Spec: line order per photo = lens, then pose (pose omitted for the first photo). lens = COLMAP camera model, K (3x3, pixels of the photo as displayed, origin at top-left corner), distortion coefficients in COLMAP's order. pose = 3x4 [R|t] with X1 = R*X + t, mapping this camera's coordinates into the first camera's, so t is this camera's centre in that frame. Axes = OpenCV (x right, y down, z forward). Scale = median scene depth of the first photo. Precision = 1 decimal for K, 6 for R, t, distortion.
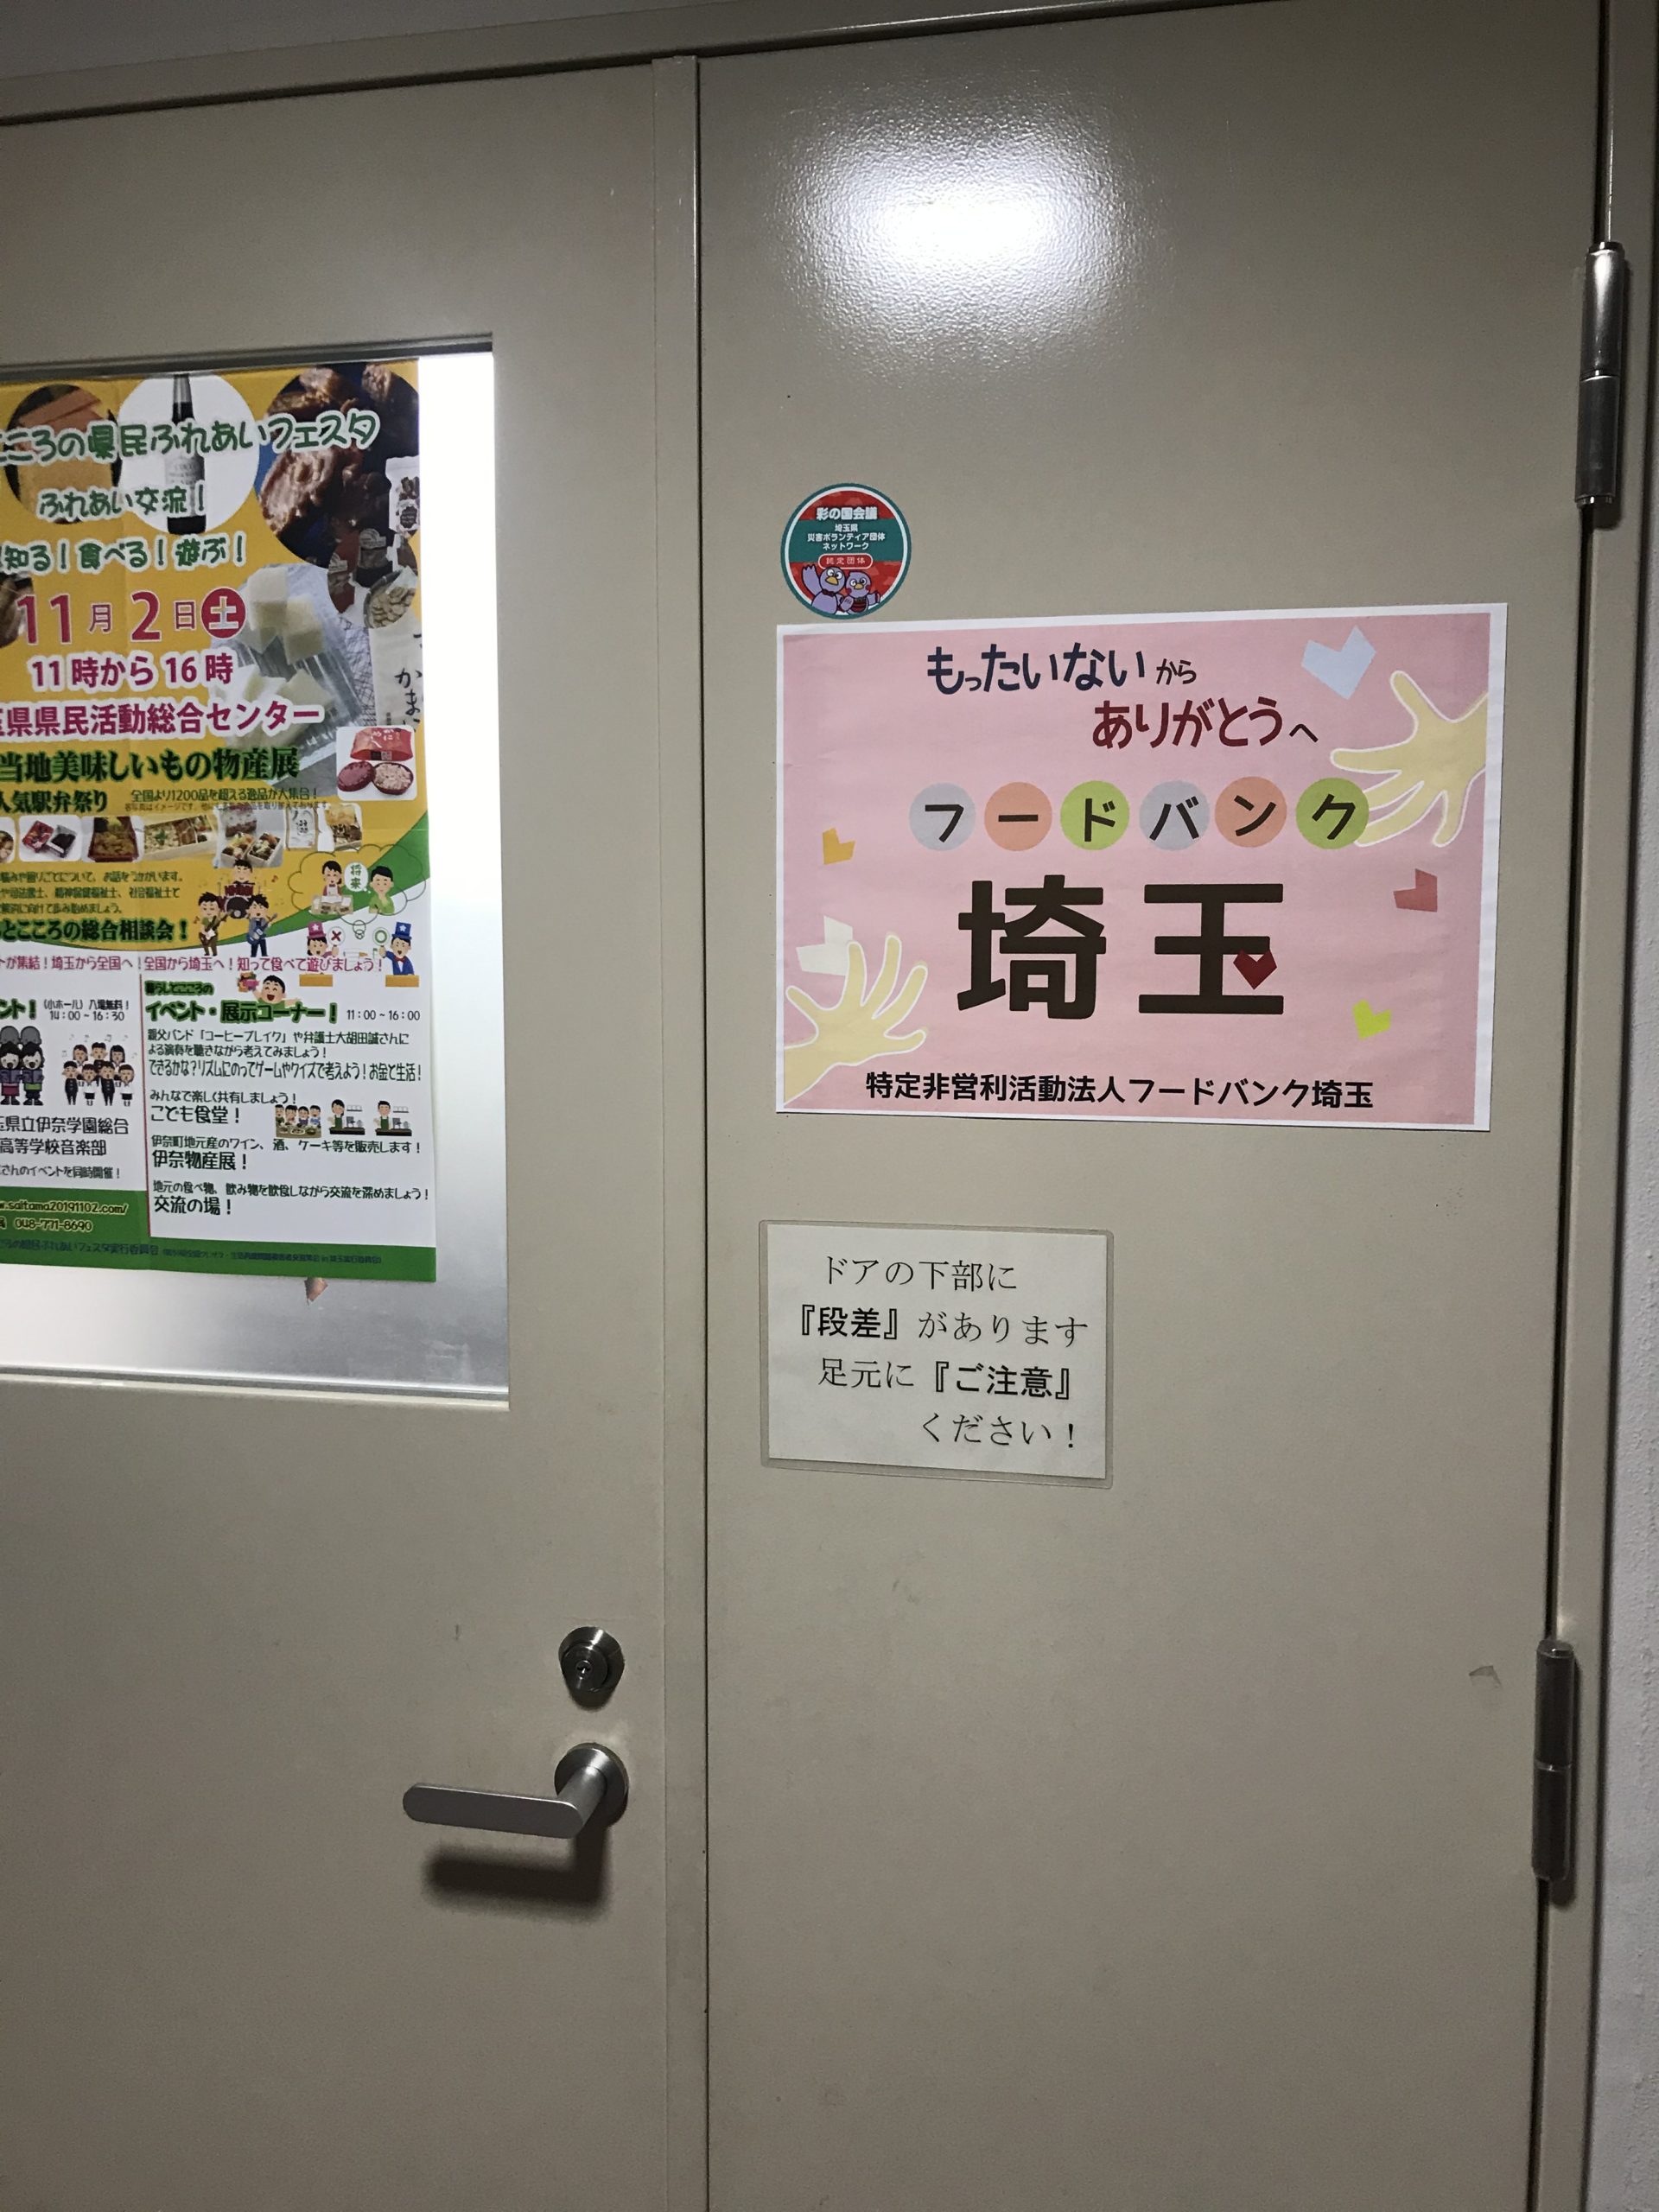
lens RADIAL K [[1796.3, 0, 829.5], [0, 1796.3, 1106.0], [0, 0, 1]] dist [0.092753, -0.201991]
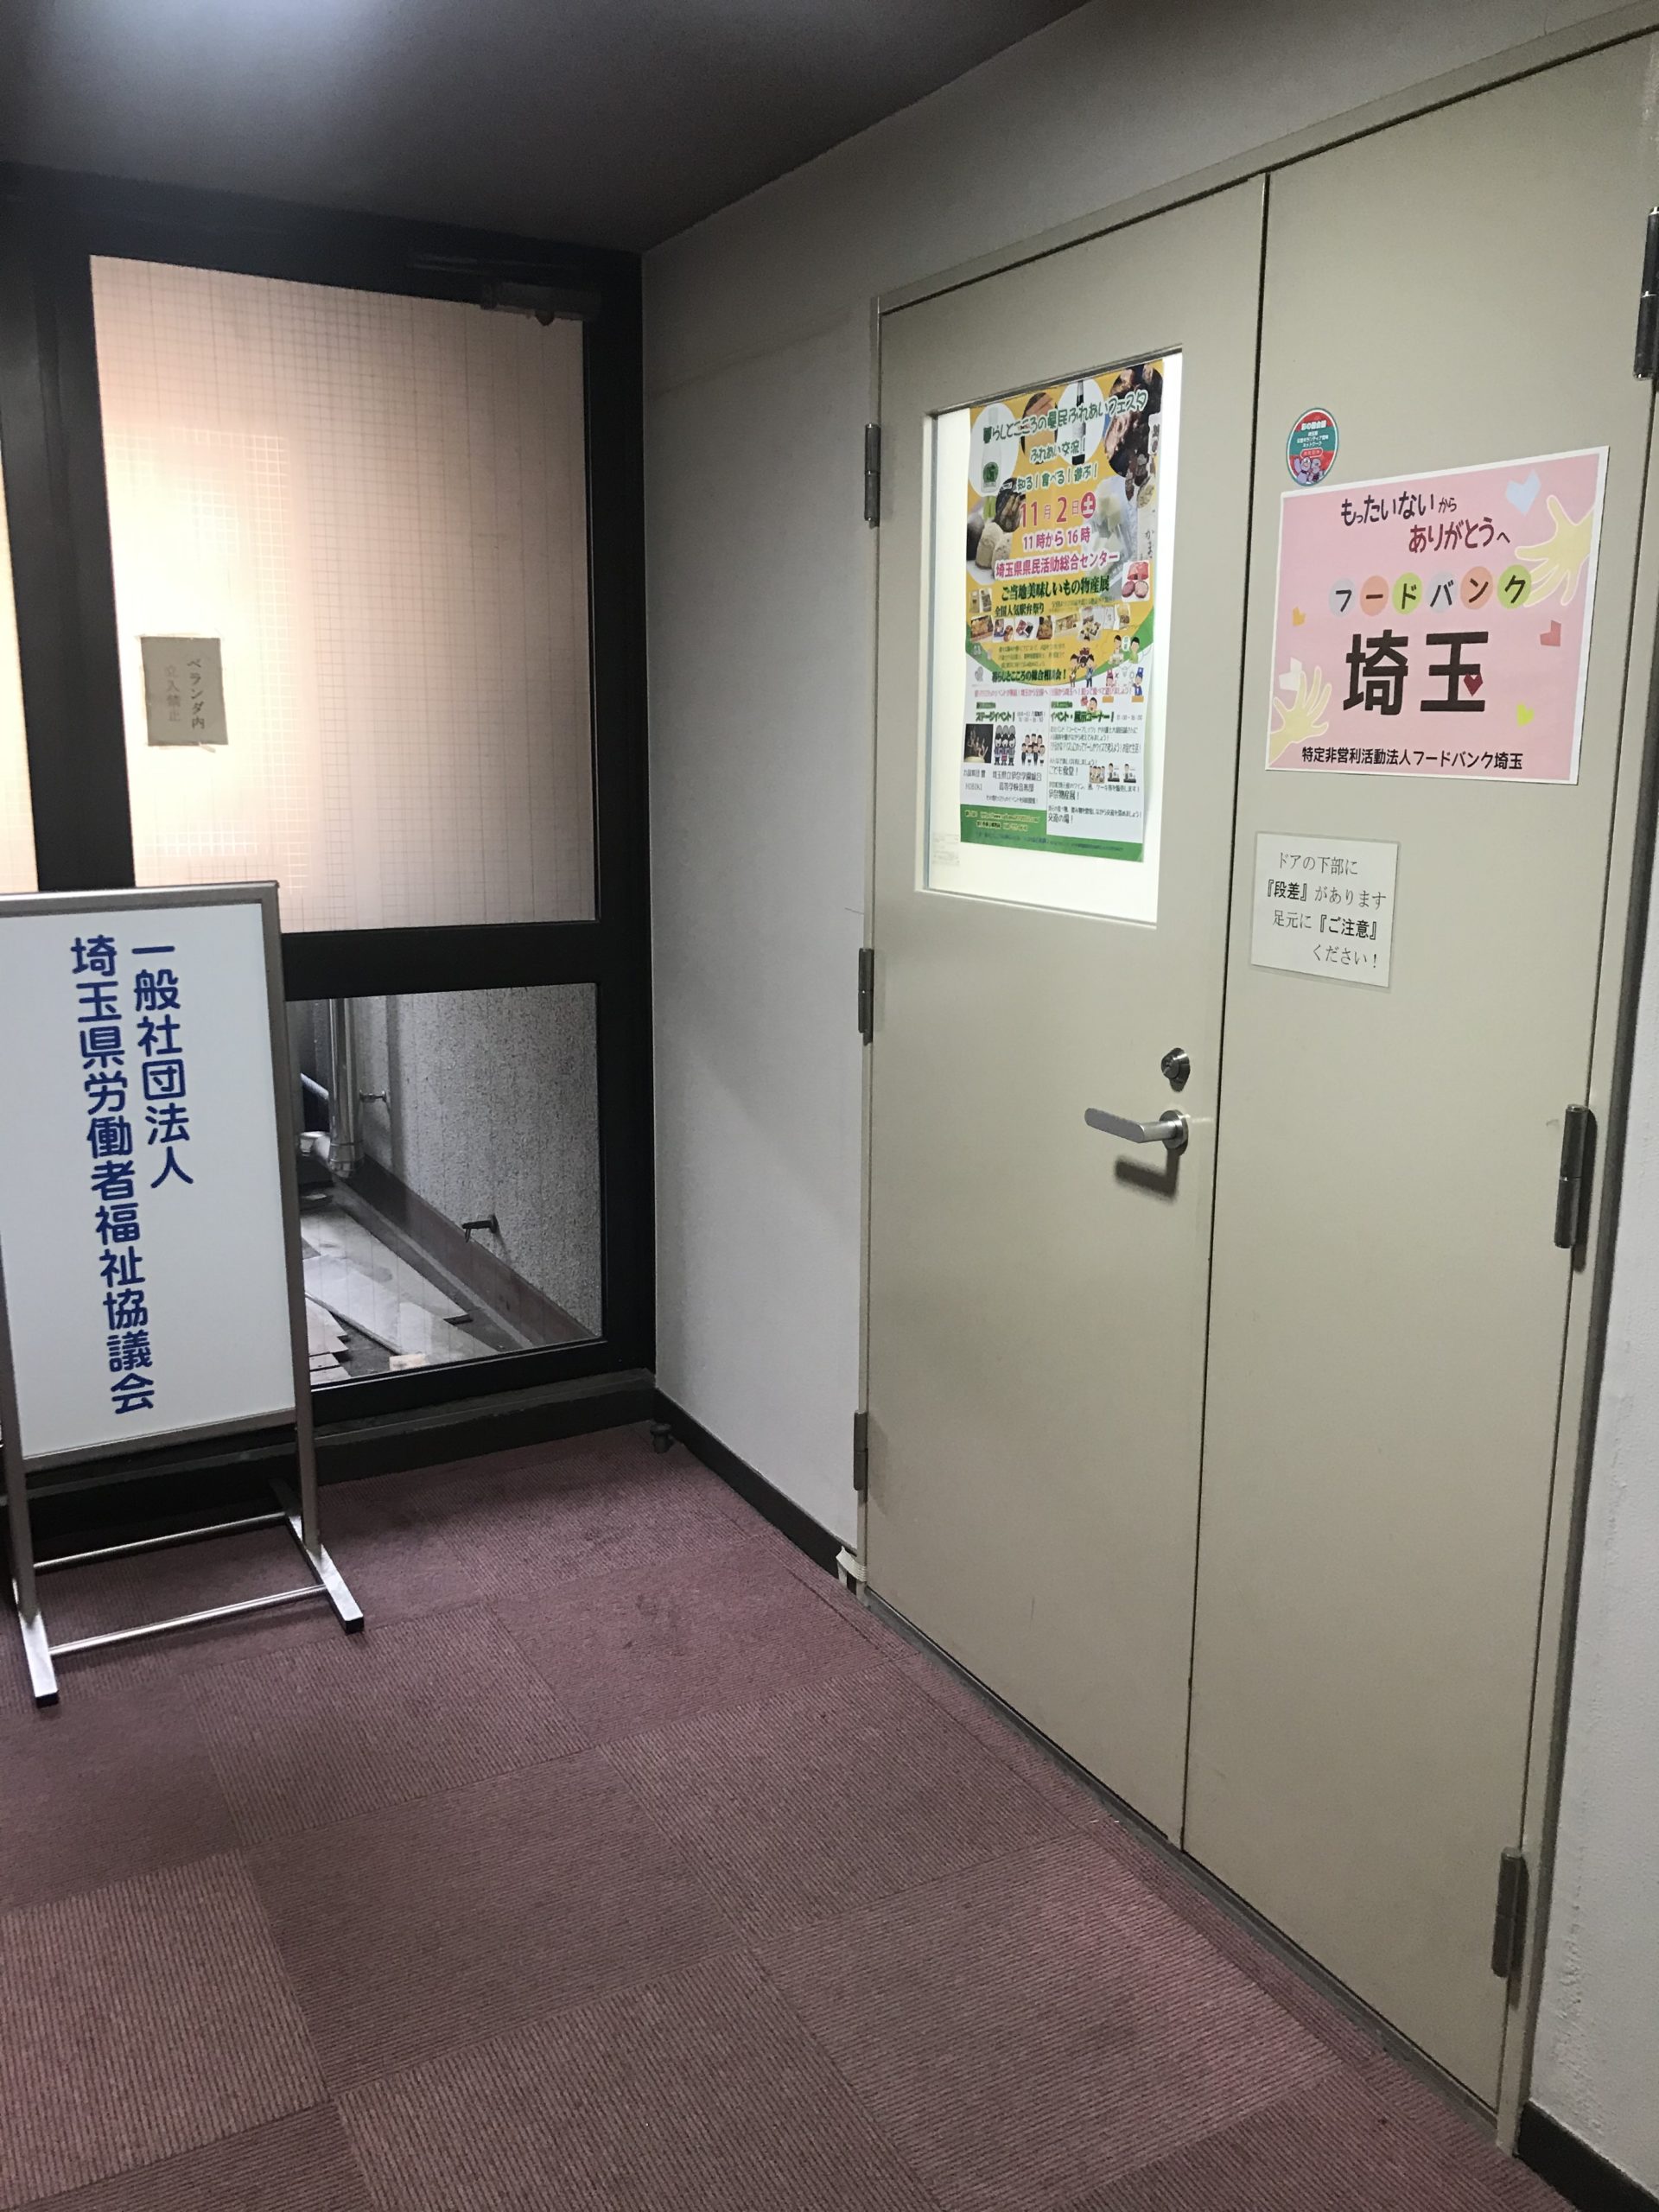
lens RADIAL K [[1796.3, 0, 829.5], [0, 1796.3, 1106.0], [0, 0, 1]] dist [0.092753, -0.201991]
pose [[0.653258, 0.163228, -0.739332, 1.052013], [-0.074961, 0.985631, 0.151371, 0.091337], [0.753416, -0.043463, 0.656106, -0.521918]]
